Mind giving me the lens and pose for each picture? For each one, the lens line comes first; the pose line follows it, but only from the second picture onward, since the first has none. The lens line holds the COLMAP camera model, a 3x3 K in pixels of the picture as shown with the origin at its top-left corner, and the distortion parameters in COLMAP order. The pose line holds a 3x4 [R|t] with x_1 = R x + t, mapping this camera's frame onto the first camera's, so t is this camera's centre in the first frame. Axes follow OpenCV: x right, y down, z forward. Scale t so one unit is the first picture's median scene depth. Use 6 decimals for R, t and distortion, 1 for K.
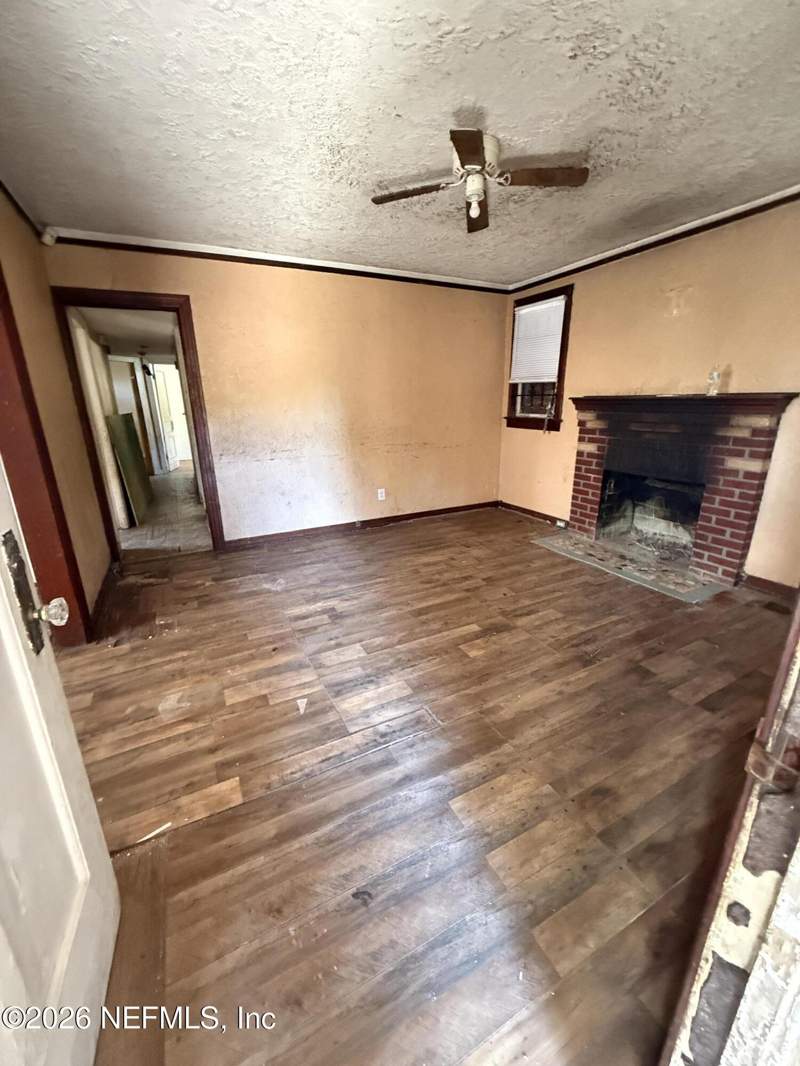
lens RADIAL K [[426.5, 0, 400.7], [0, 426.5, 534.5], [0, 0, 1]] dist [-0.000850, 0.000014]
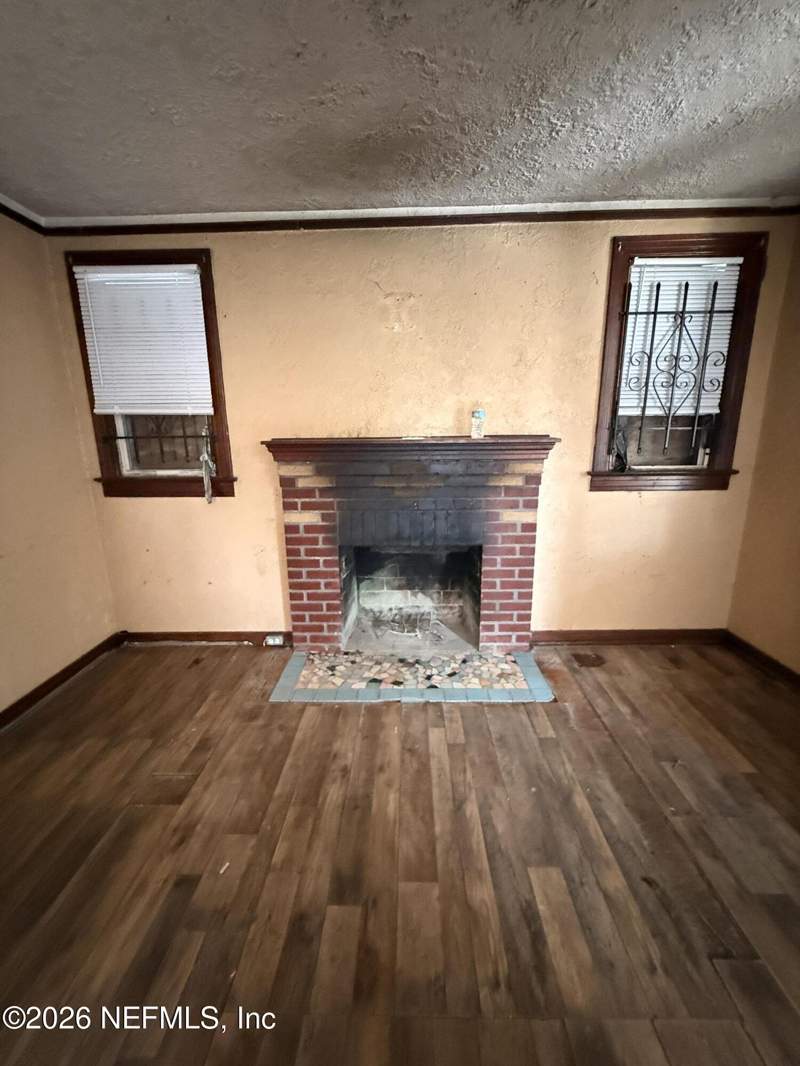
lens RADIAL K [[426.5, 0, 397.7], [0, 426.5, 531.0], [0, 0, 1]] dist [-0.000850, 0.000014]
pose [[0.478970, -0.195347, 0.855820, -0.041301], [0.270533, 0.960321, 0.067792, -0.194699], [-0.835104, 0.199057, 0.512813, 0.574565]]
